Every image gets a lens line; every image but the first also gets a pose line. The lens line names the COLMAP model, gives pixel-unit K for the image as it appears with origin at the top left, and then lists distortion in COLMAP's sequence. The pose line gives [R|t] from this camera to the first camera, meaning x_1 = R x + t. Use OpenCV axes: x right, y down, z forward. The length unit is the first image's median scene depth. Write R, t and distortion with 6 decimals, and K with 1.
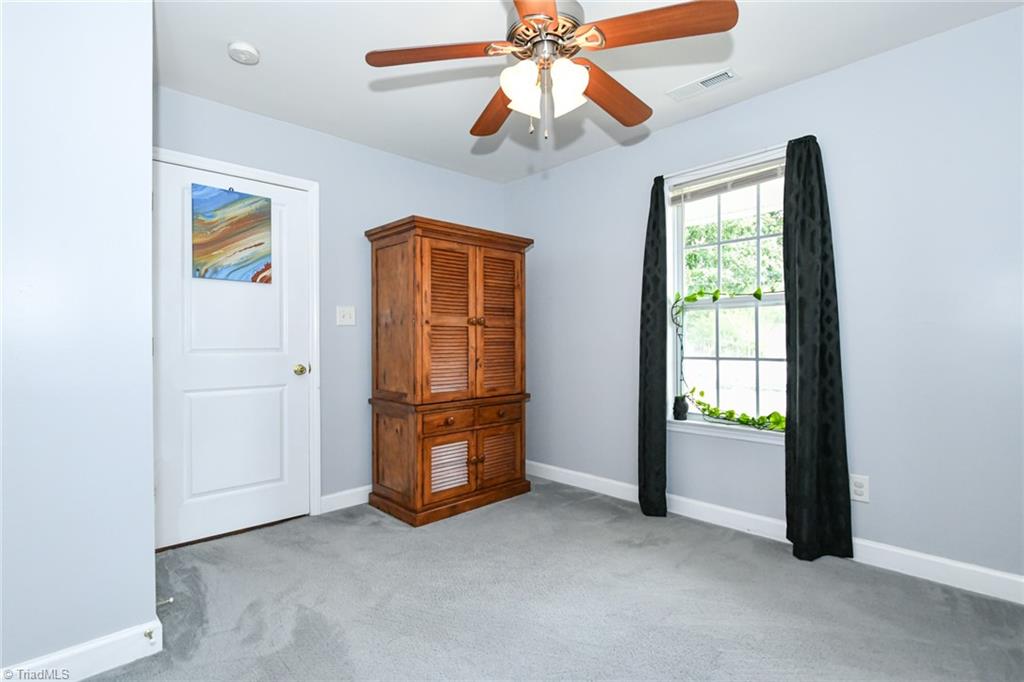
lens RADIAL K [[488.2, 0, 512.2], [0, 488.2, 341.5], [0, 0, 1]] dist [0.001695, -0.008444]
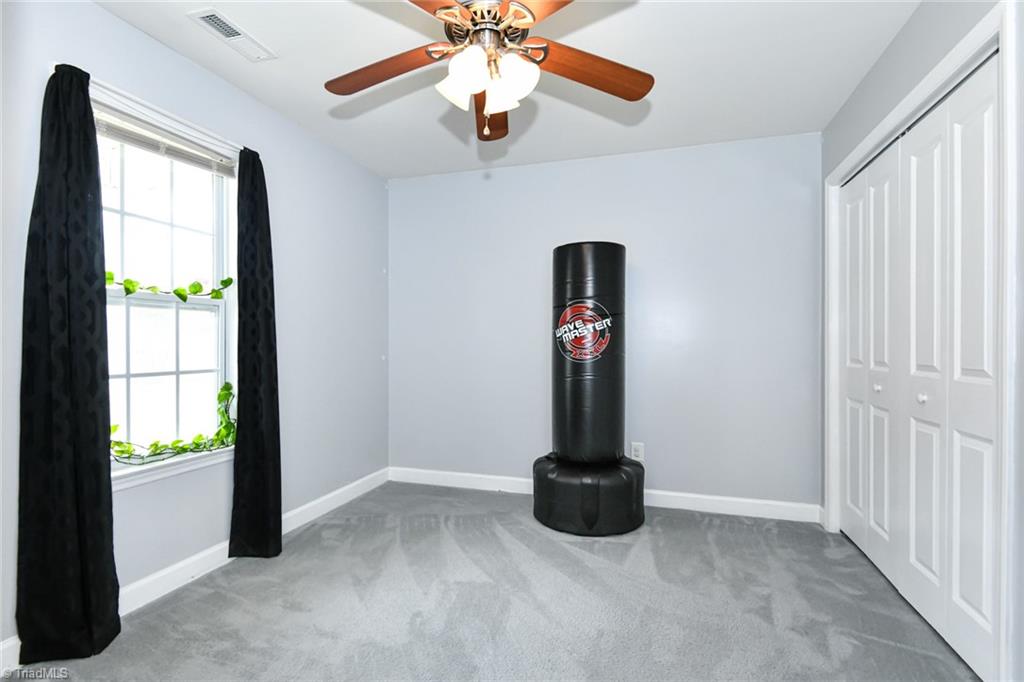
lens RADIAL K [[488.2, 0, 512.1], [0, 488.2, 343.1], [0, 0, 1]] dist [0.001695, -0.008444]
pose [[-0.484369, 0.012351, 0.874776, -0.526573], [0.016340, 0.999854, -0.005070, -0.000014], [-0.874711, 0.011838, -0.484500, 0.954228]]
